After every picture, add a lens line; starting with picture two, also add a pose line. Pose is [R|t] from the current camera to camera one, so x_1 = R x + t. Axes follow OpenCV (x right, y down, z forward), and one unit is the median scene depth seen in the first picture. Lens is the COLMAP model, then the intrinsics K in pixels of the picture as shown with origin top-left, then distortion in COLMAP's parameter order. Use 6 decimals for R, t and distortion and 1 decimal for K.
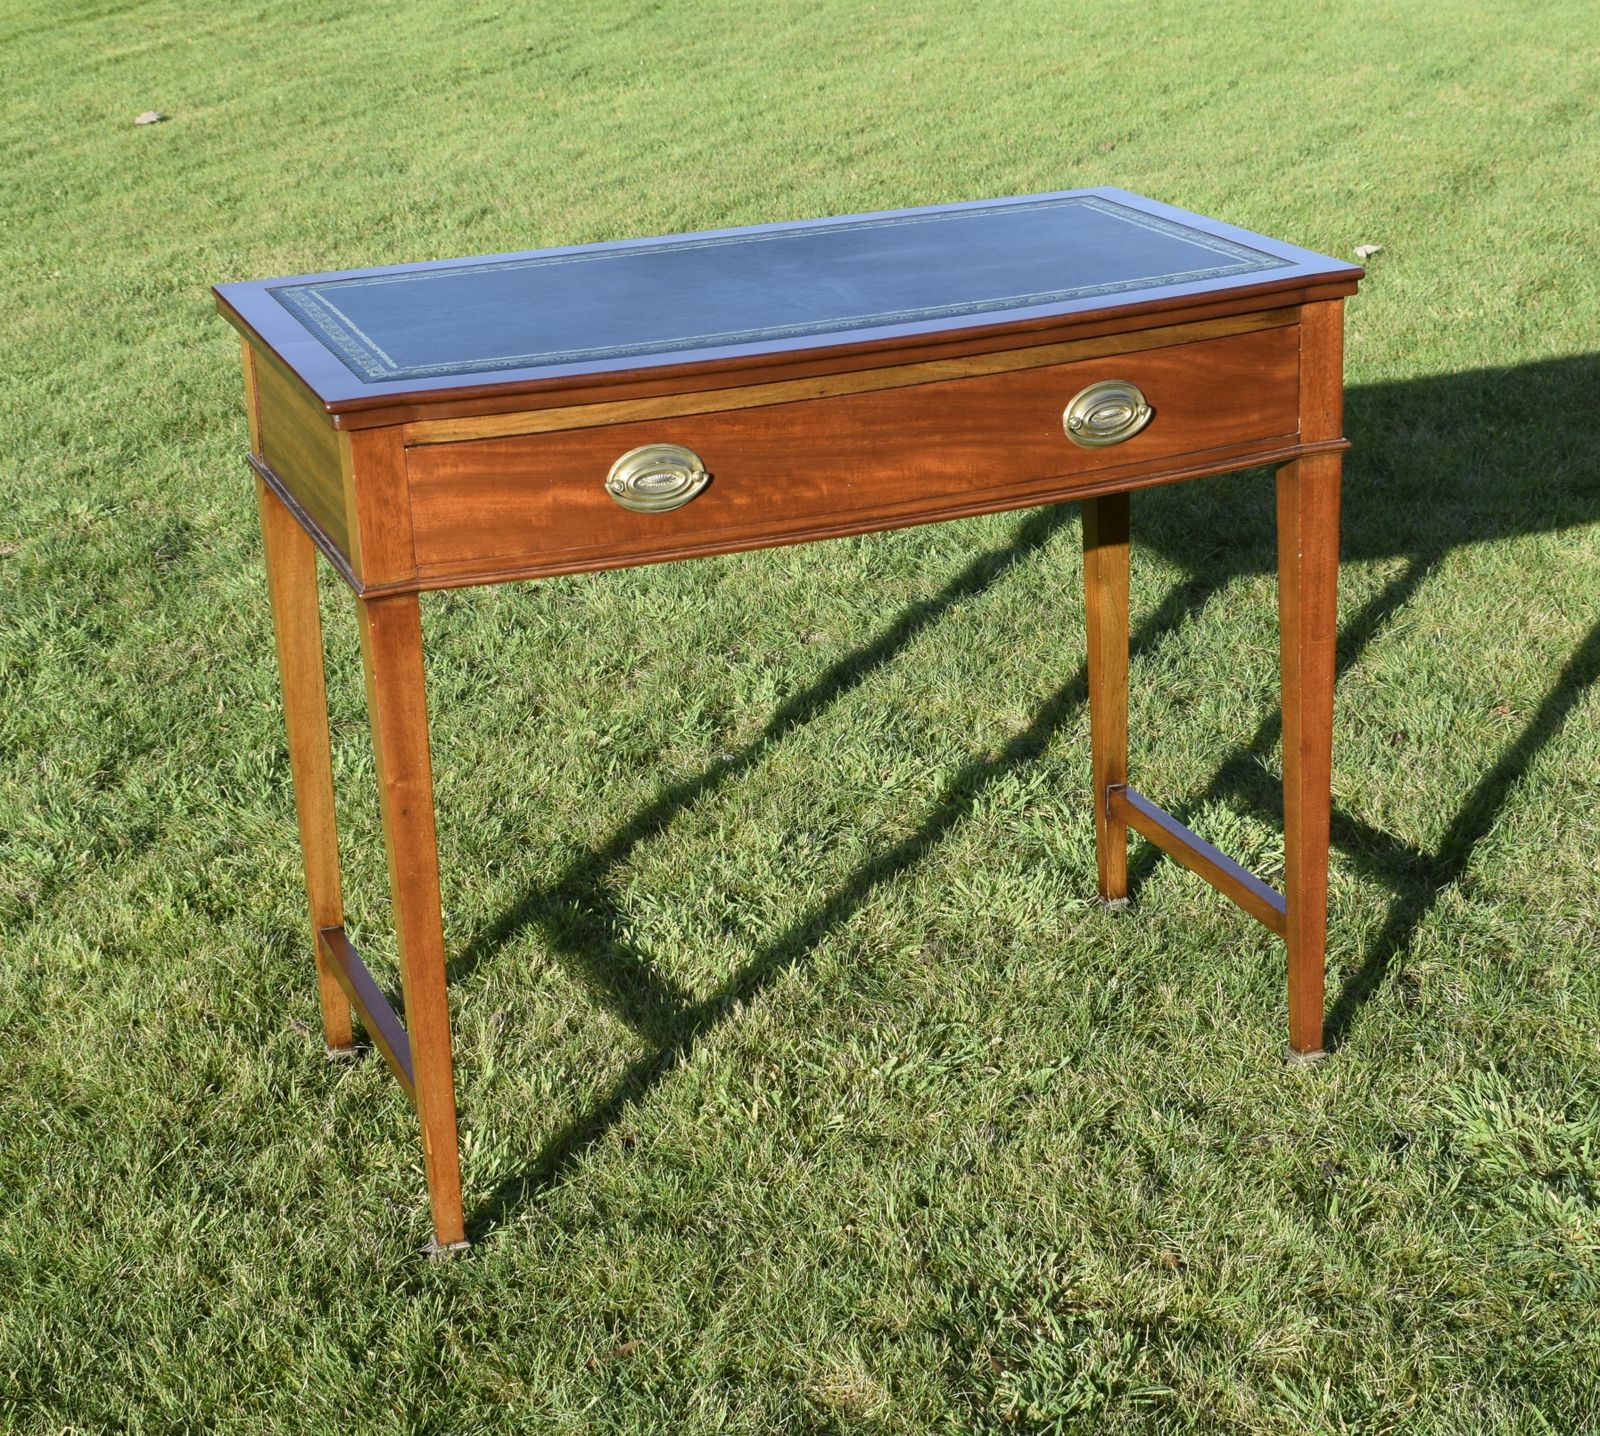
lens RADIAL K [[2970.8, 0, 790.7], [0, 2970.8, 724.2], [0, 0, 1]] dist [-0.037870, 0.000000]
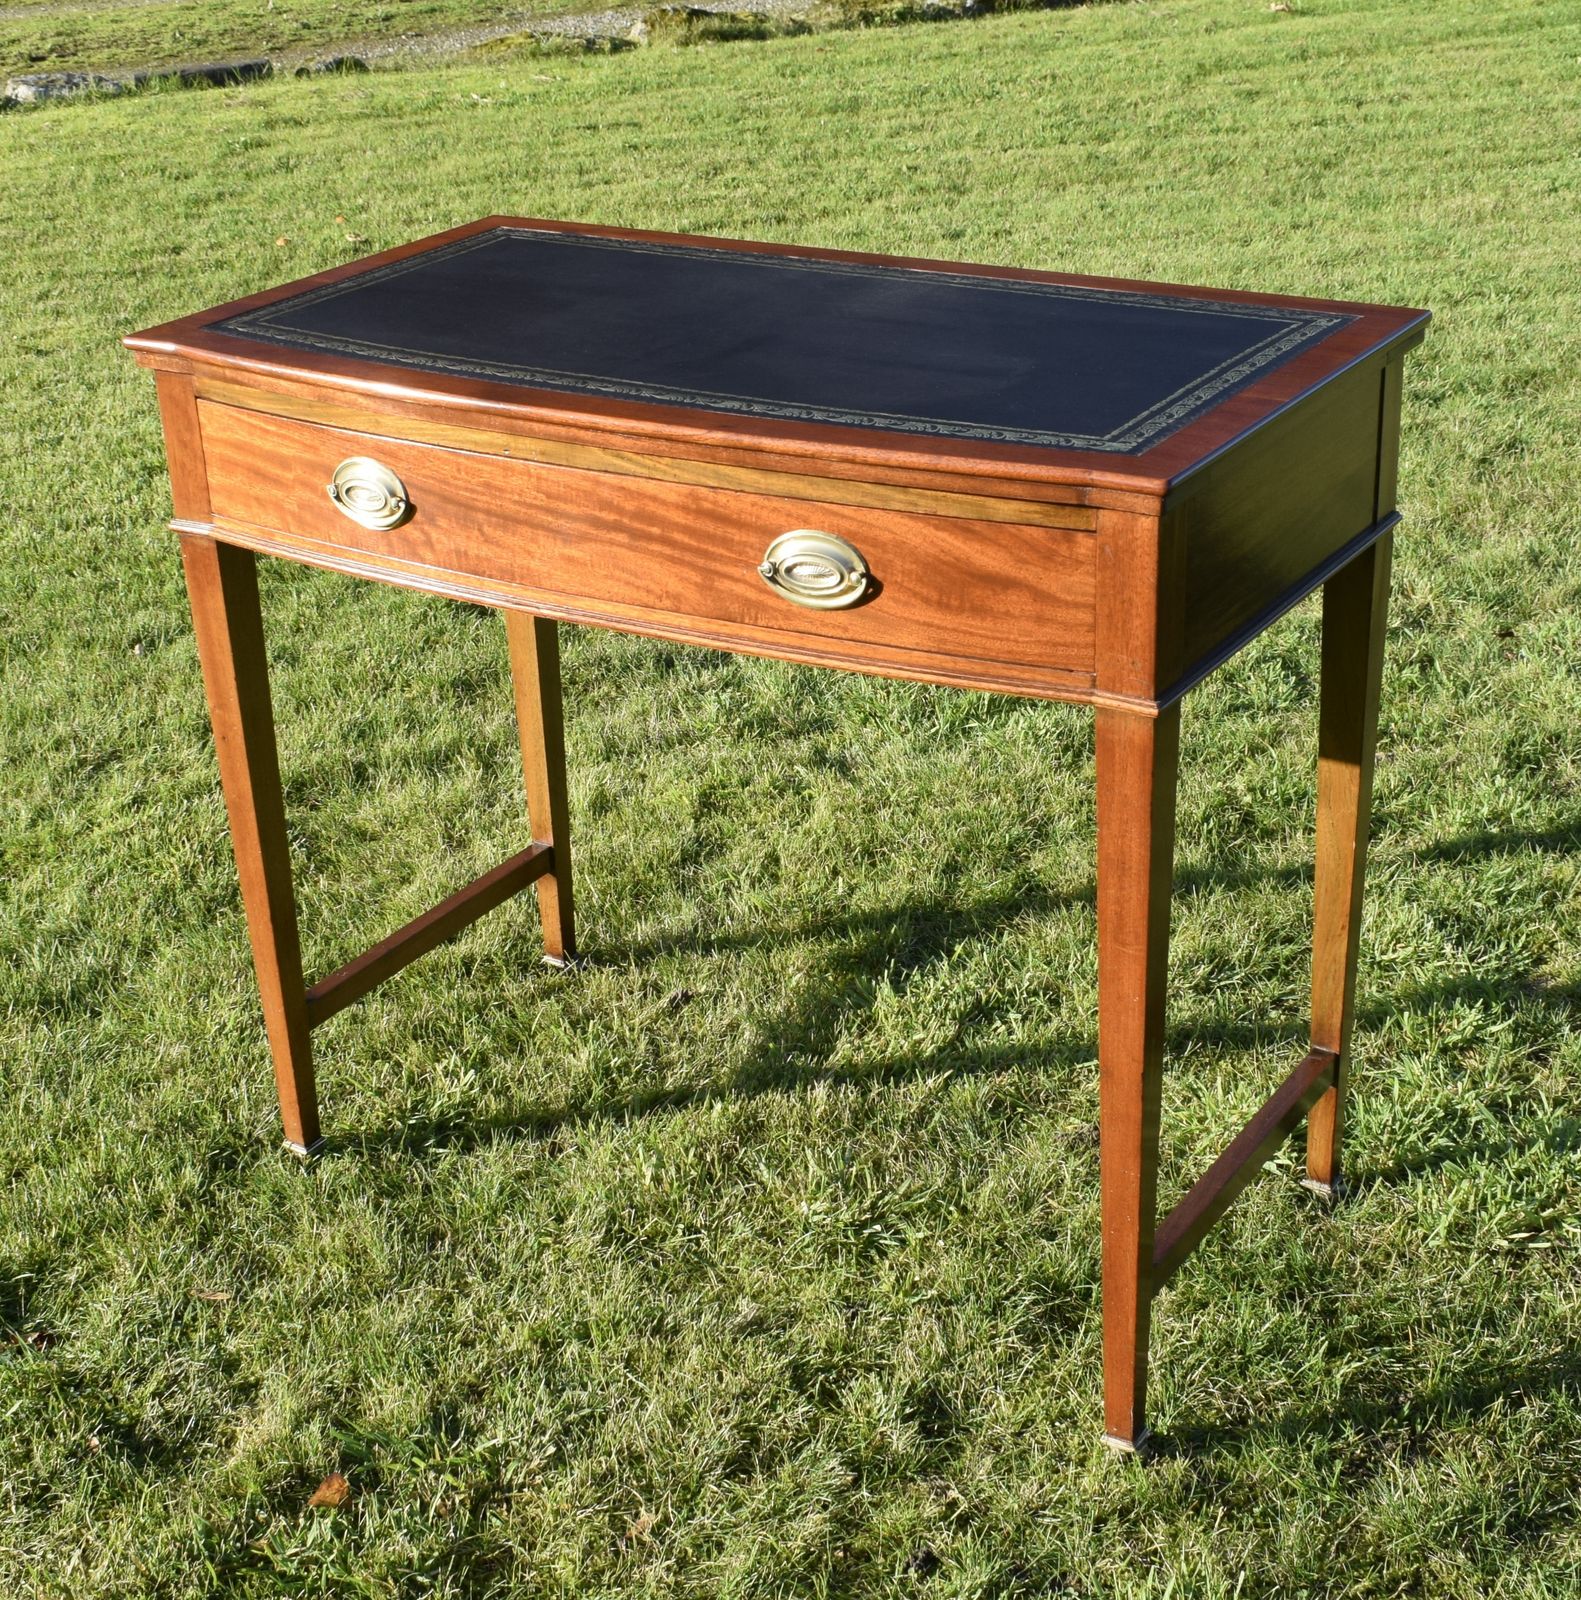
lens RADIAL K [[2639.1, 0, 781.1], [0, 2639.1, 782.5], [0, 0, 1]] dist [-0.035239, 0.000000]
pose [[0.584538, 0.344415, -0.734639, 0.575265], [-0.265446, 0.936785, 0.227975, -0.187413], [0.766716, 0.061747, 0.639010, 0.473283]]
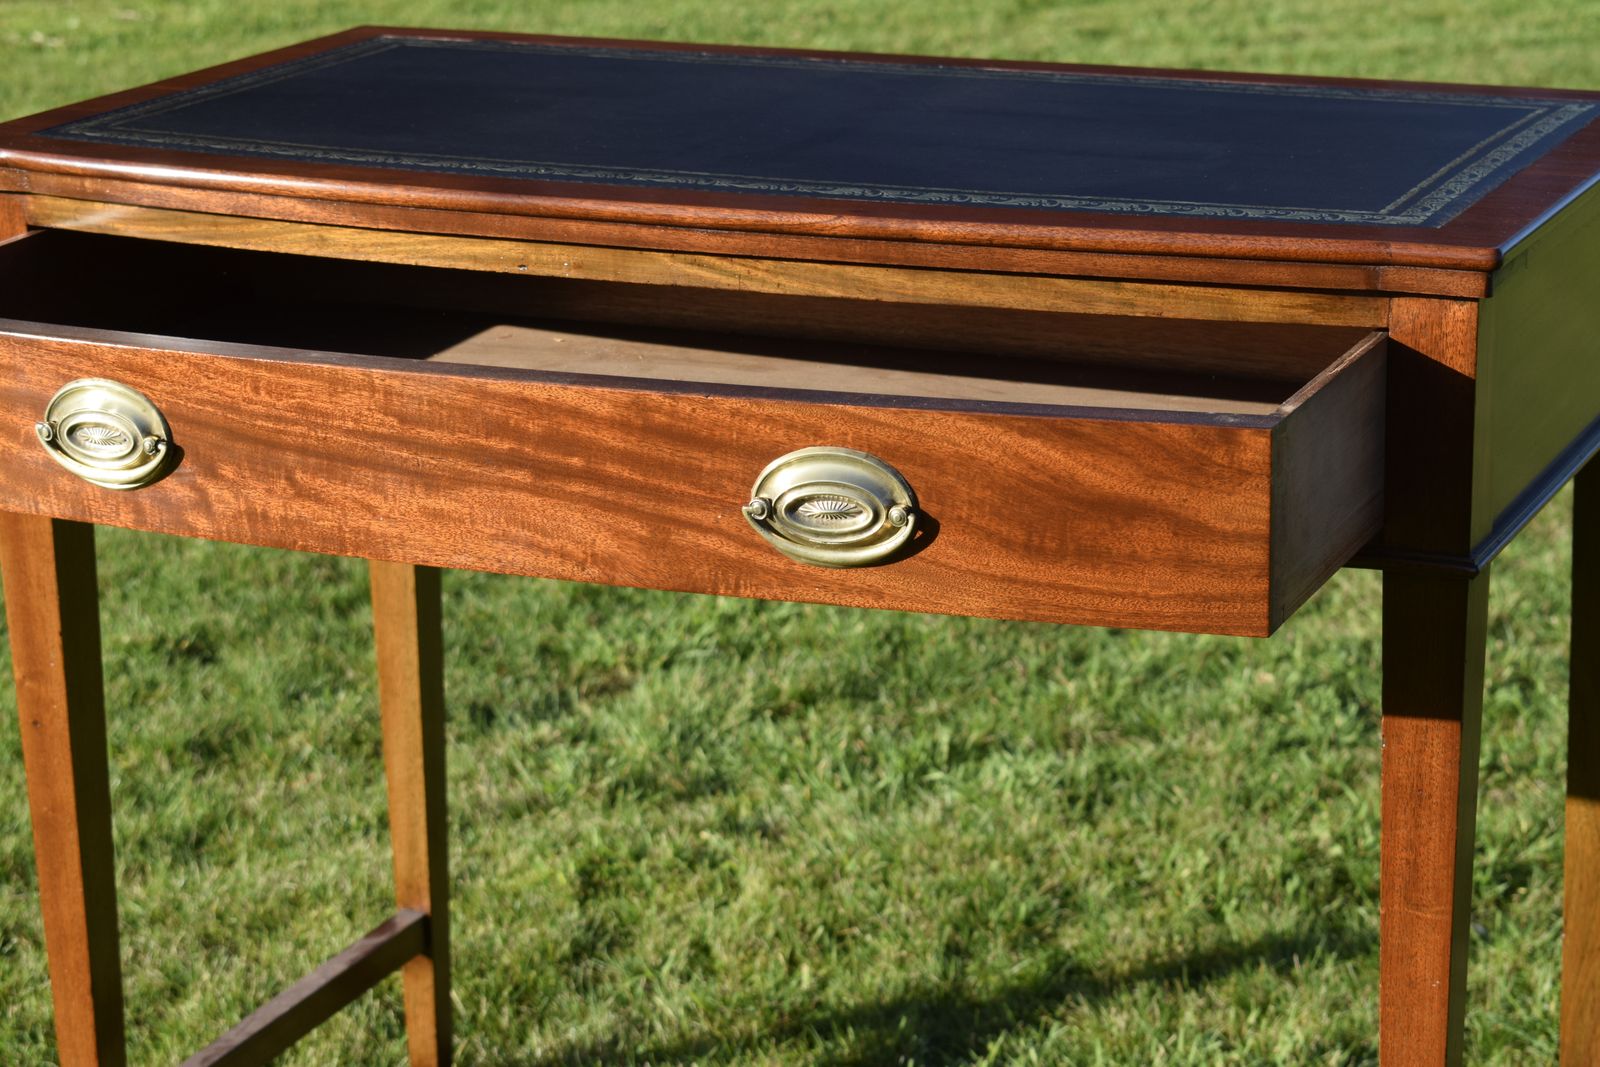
lens RADIAL K [[3684.3, 0, 809.3], [0, 3684.3, 528.9], [0, 0, 1]] dist [-0.030956, 0.000000]
pose [[0.690912, 0.221589, -0.688141, 0.526923], [-0.260835, 0.964160, 0.048585, -0.094761], [0.674244, 0.145923, 0.723948, 0.393589]]
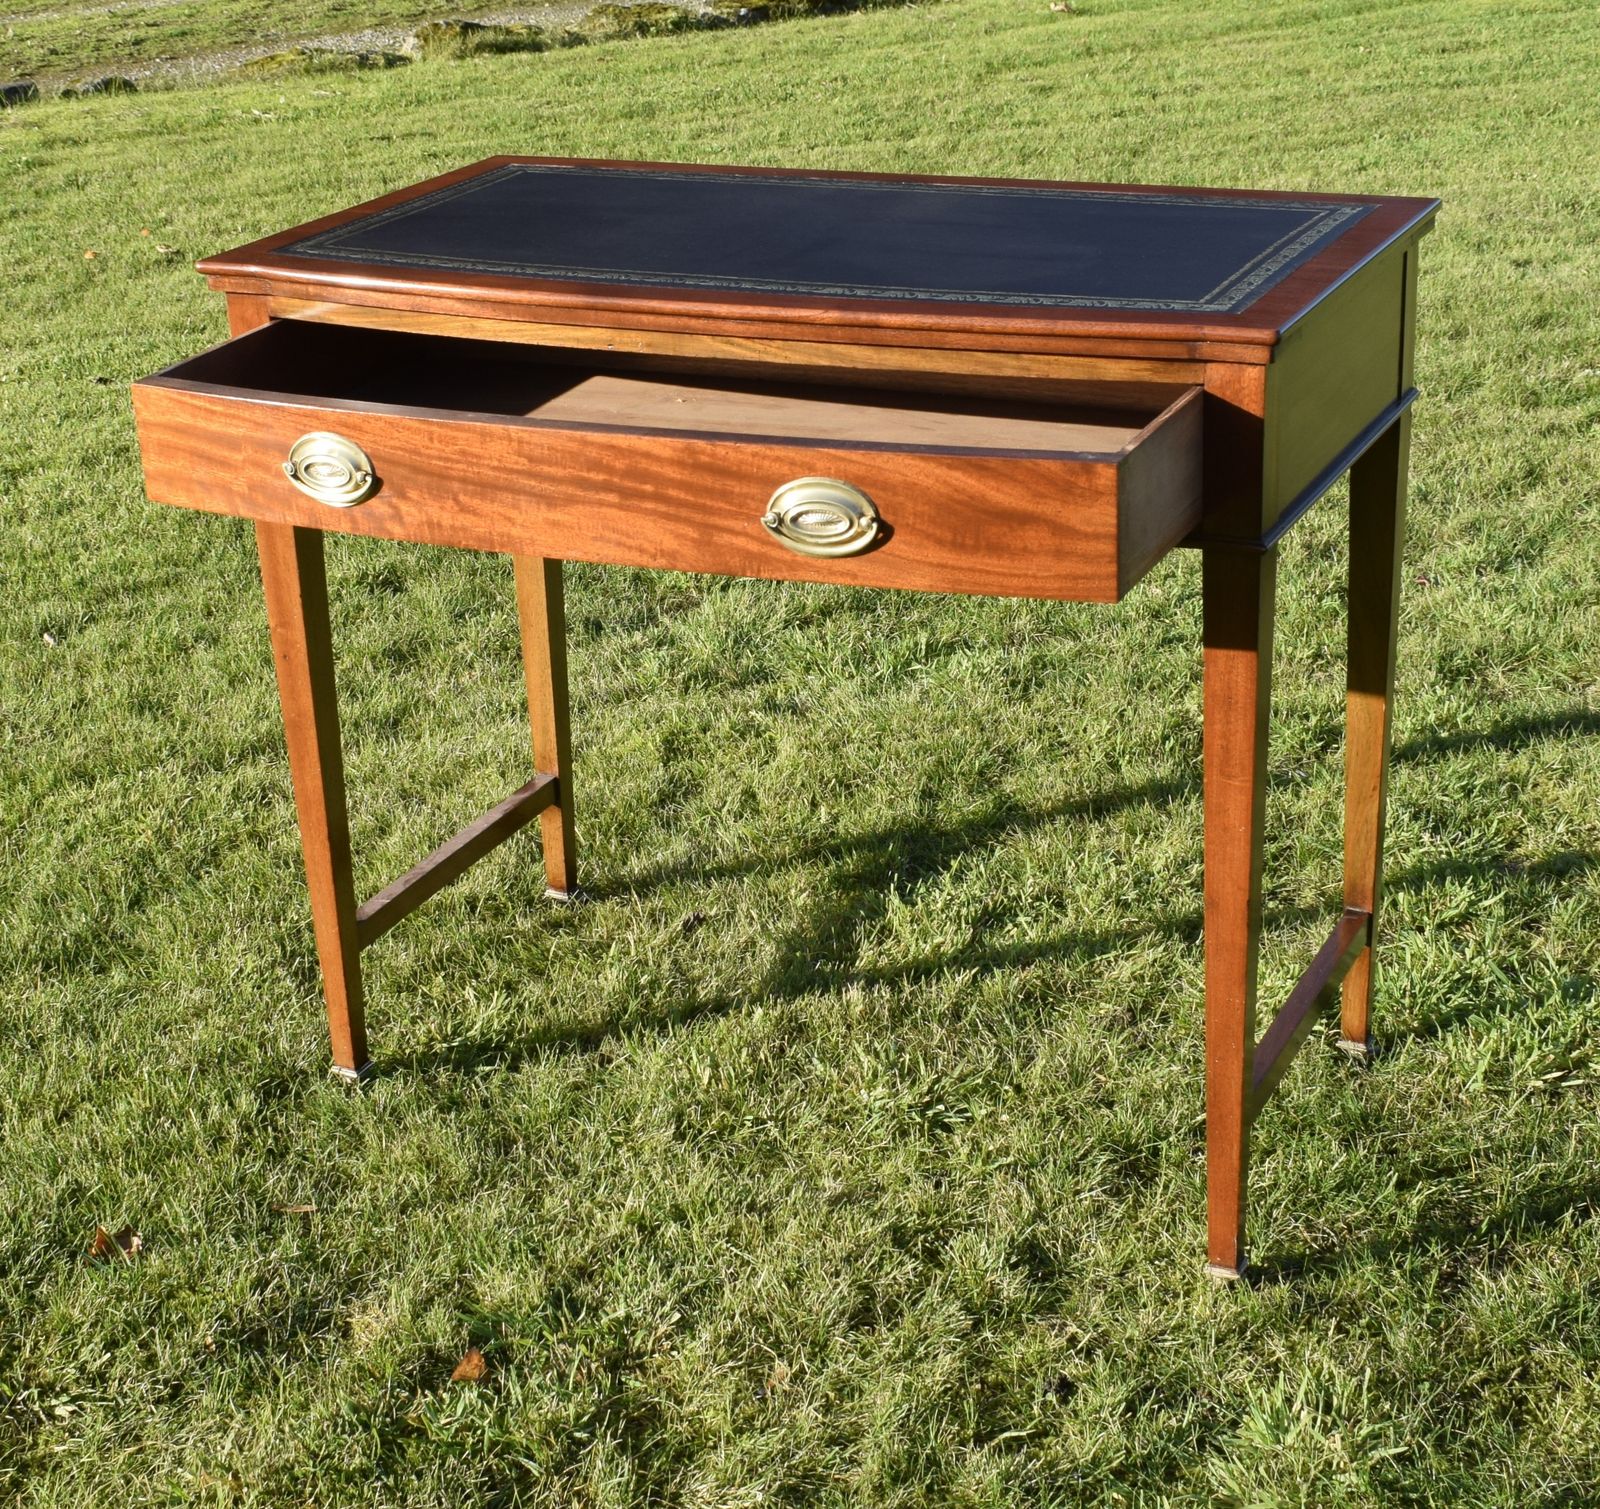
lens RADIAL K [[2812.9, 0, 703.8], [0, 2812.9, 684.4], [0, 0, 1]] dist [-0.035352, 0.000000]
pose [[0.659717, 0.269895, -0.701378, 0.582306], [-0.239675, 0.960112, 0.144018, -0.122025], [0.712271, 0.073091, 0.698089, 0.340557]]
